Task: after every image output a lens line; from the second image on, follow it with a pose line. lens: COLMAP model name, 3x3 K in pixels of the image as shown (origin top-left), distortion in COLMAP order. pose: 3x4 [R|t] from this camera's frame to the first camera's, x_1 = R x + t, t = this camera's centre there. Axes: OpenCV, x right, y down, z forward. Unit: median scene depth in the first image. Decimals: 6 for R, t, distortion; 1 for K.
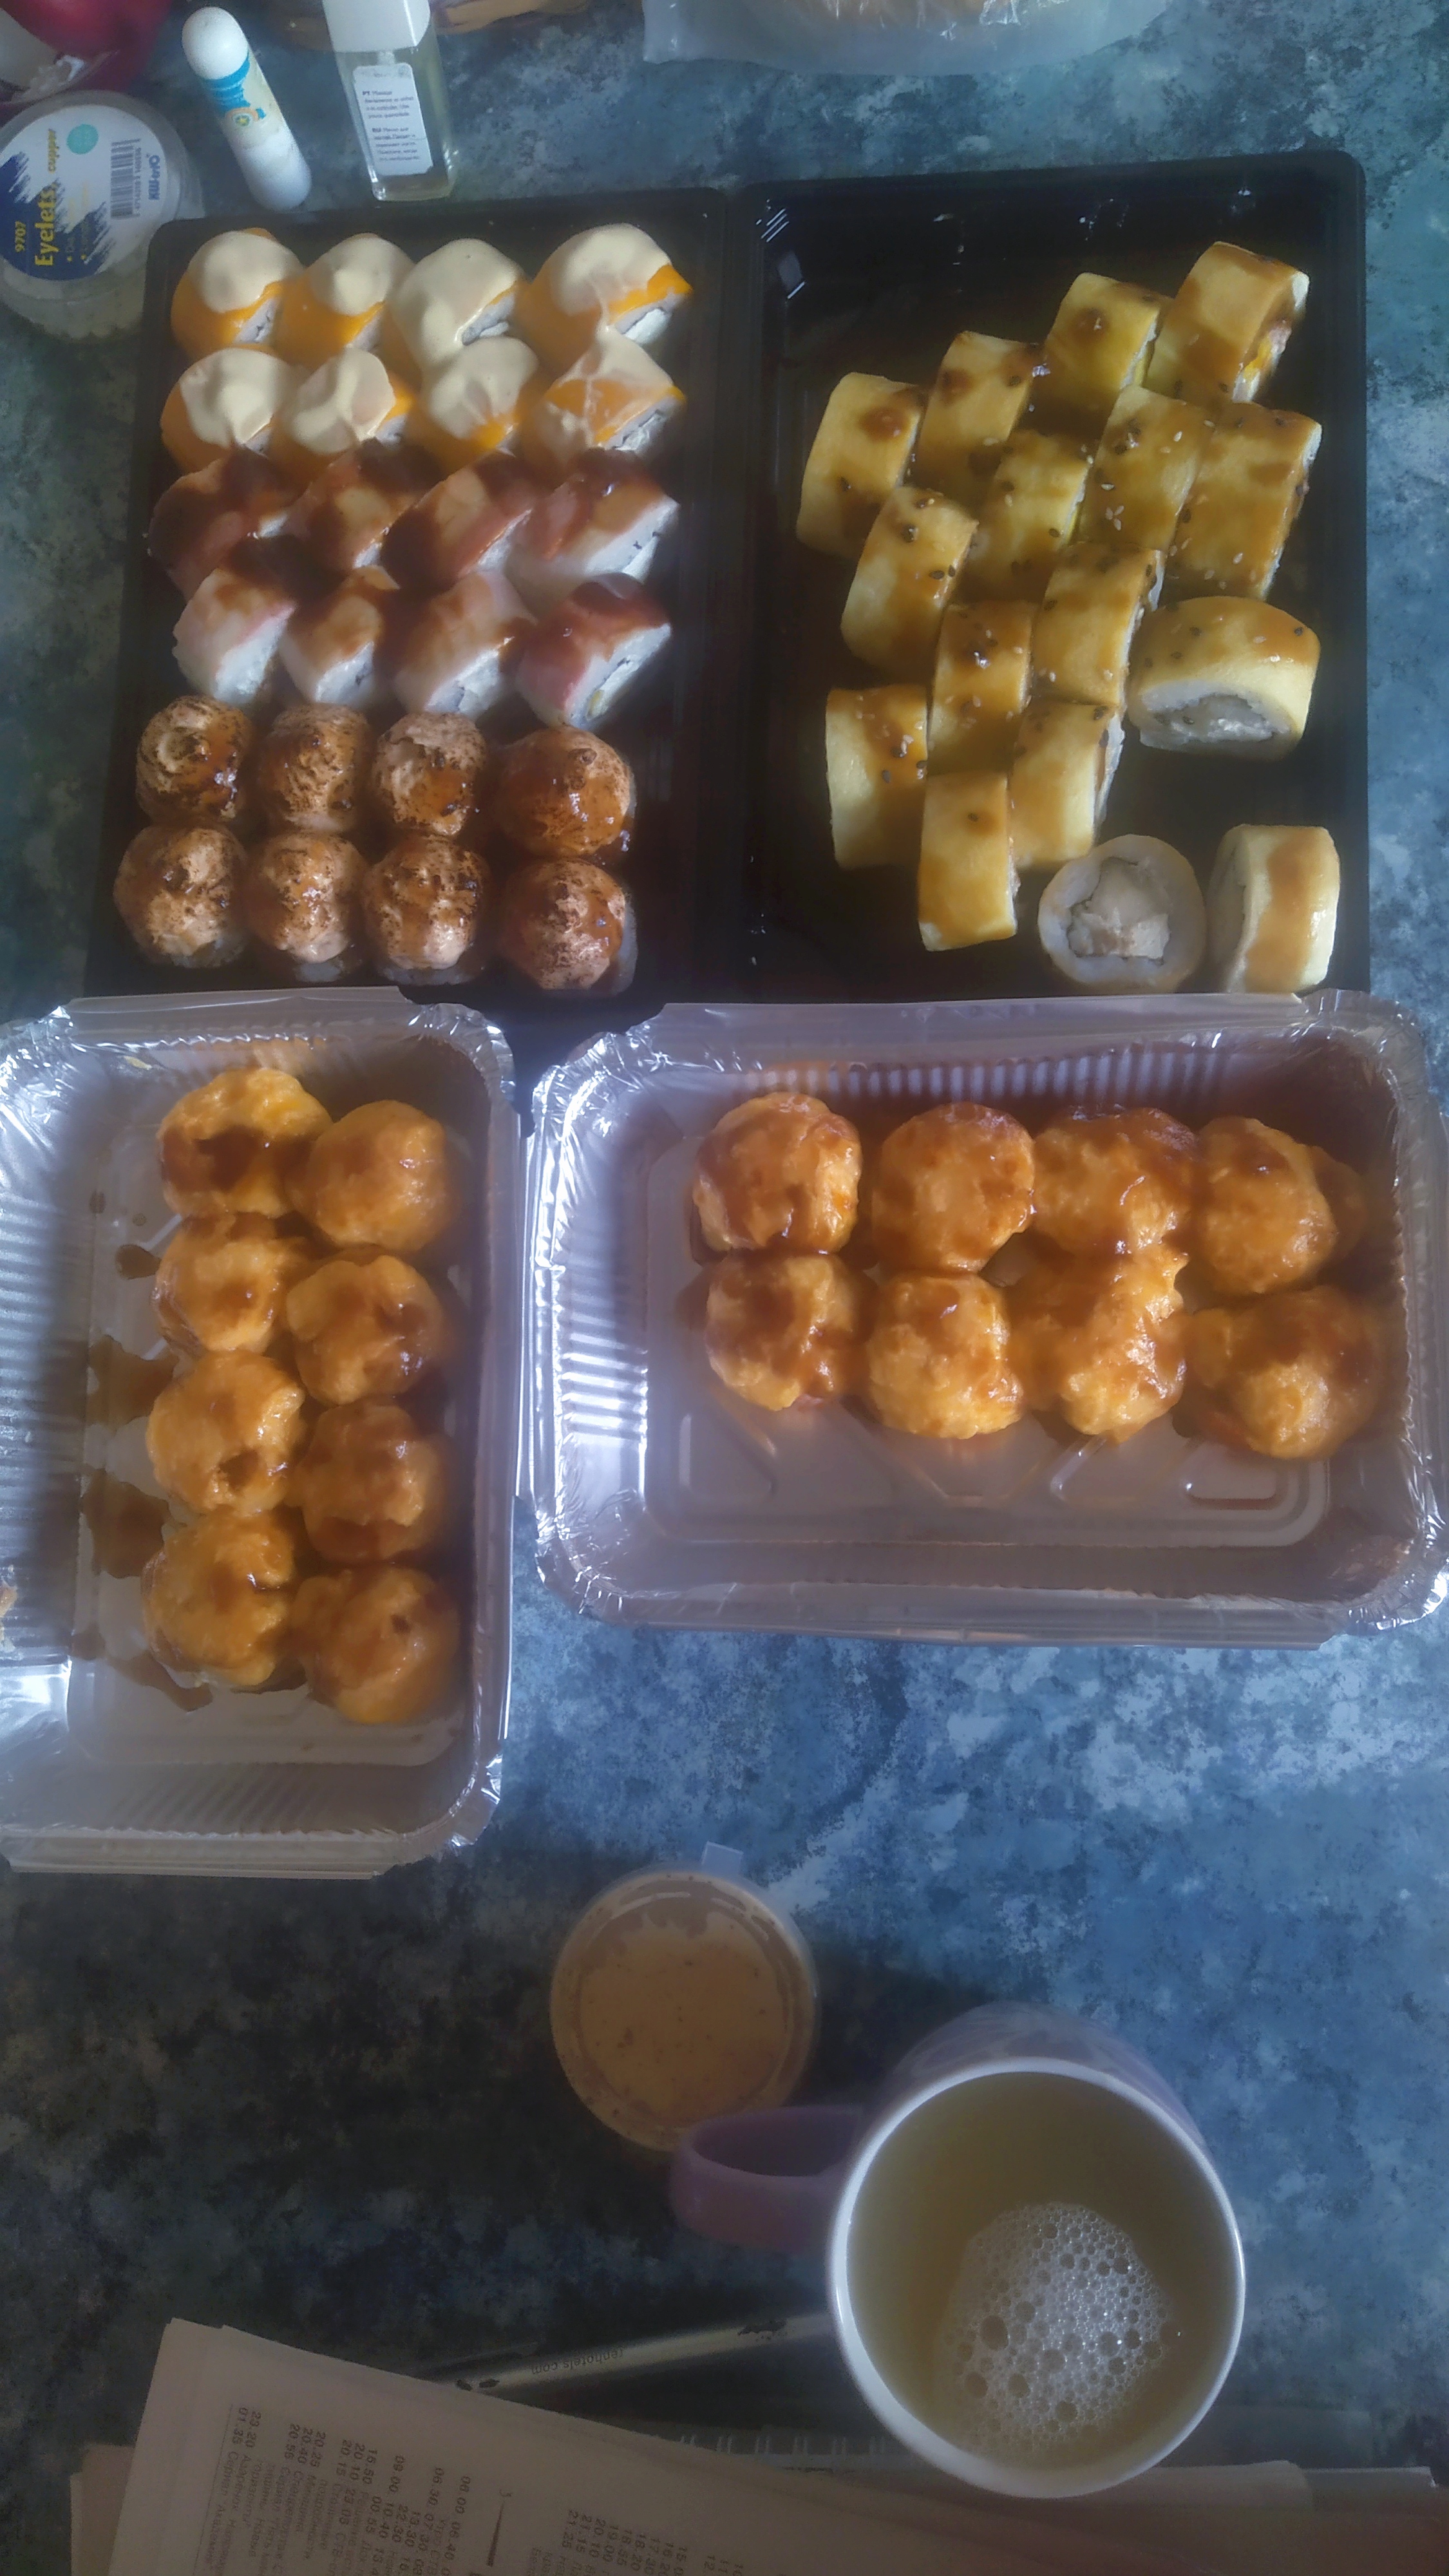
lens RADIAL K [[1951.7, 0, 703.9], [0, 1951.7, 1297.5], [0, 0, 1]] dist [0.097765, -0.131203]
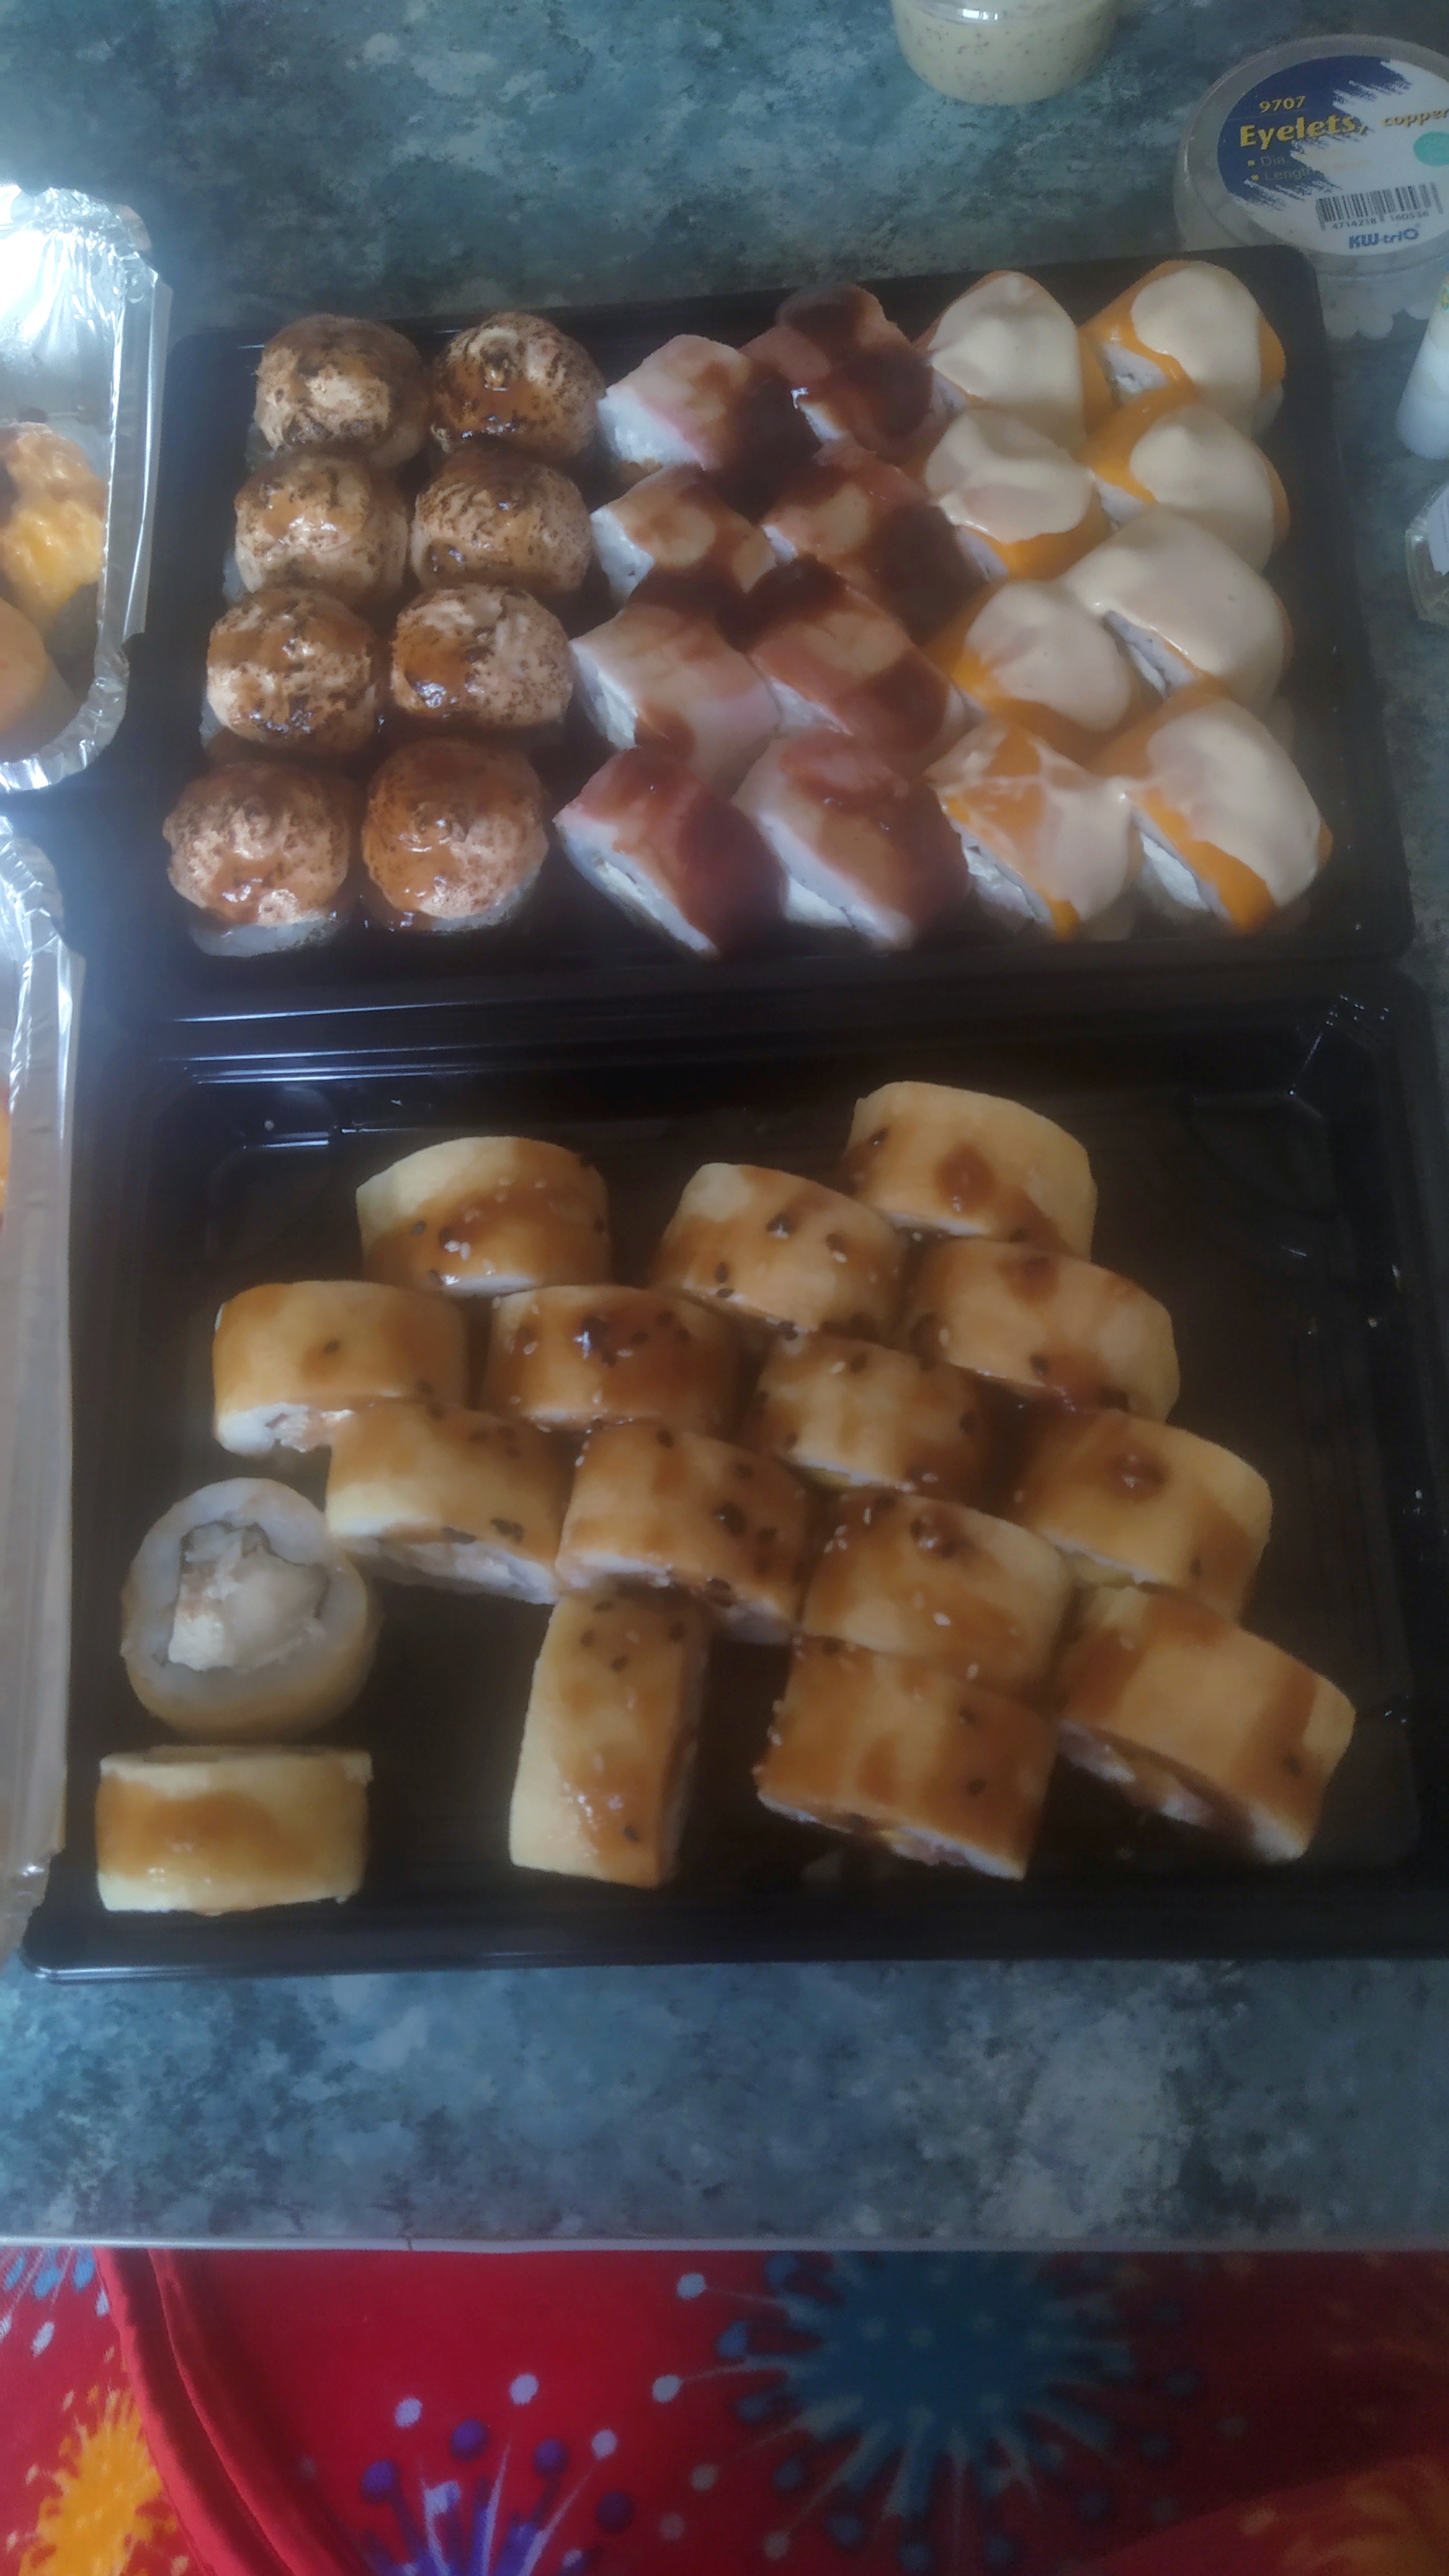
lens RADIAL K [[1951.7, 0, 703.9], [0, 1951.7, 1297.5], [0, 0, 1]] dist [0.097765, -0.131203]
pose [[0.067562, 0.976445, -0.204916, 0.258698], [-0.971666, 0.111021, 0.208662, -0.495299], [0.226497, 0.185012, 0.956279, 0.378645]]
